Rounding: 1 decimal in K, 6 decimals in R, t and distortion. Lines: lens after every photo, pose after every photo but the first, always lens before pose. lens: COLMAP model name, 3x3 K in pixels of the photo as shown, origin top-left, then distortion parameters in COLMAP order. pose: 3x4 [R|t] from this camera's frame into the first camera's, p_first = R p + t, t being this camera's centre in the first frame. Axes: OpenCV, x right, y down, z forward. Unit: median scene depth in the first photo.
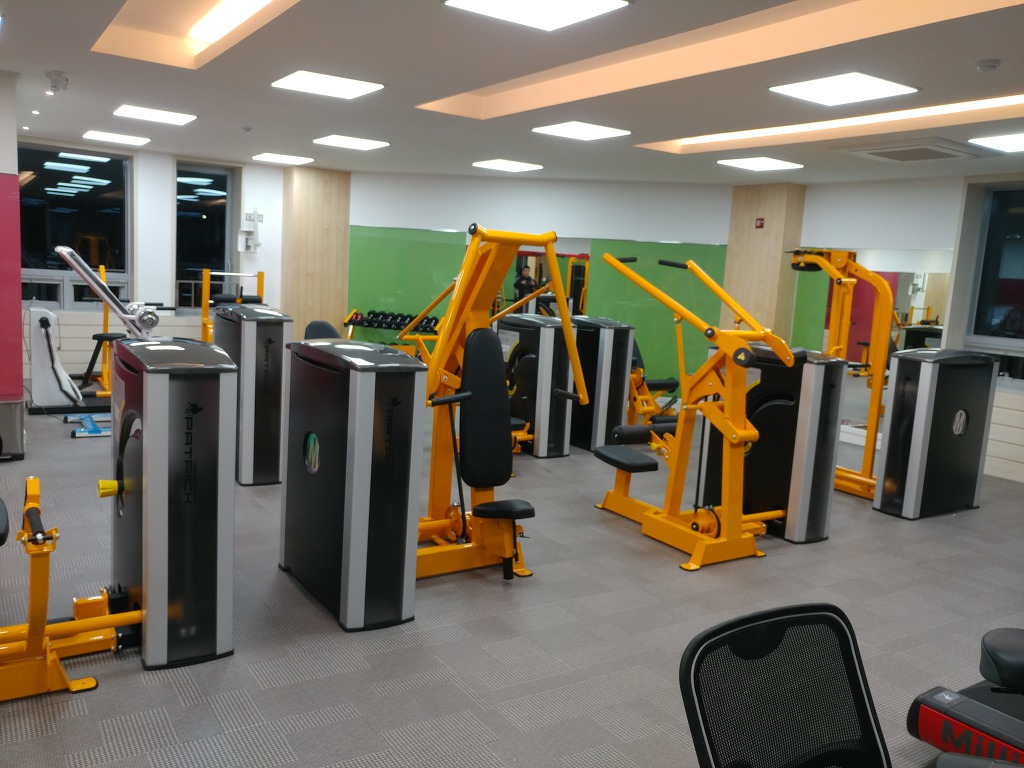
lens RADIAL K [[836.7, 0, 548.4], [0, 836.7, 385.8], [0, 0, 1]] dist [0.001633, -0.008518]
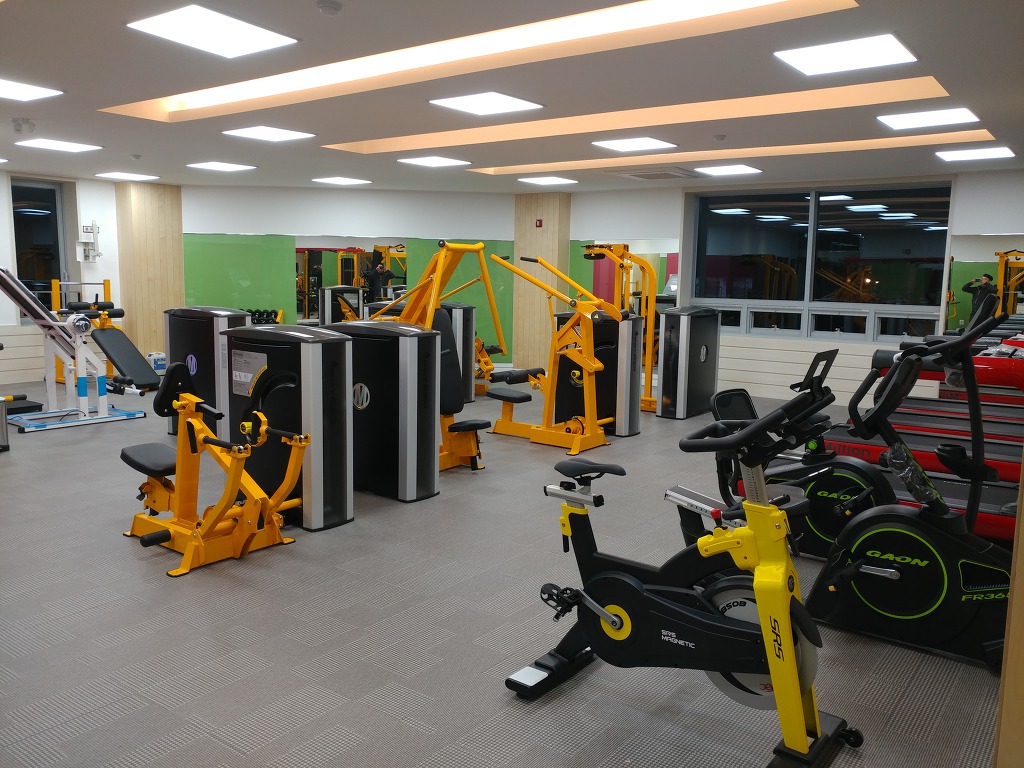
lens RADIAL K [[836.7, 0, 548.4], [0, 836.7, 385.8], [0, 0, 1]] dist [0.001633, -0.008518]
pose [[0.936534, -0.094614, 0.337569, -0.273321], [0.088709, 0.995514, 0.032913, 0.023994], [-0.339169, -0.000879, 0.940725, -0.317857]]
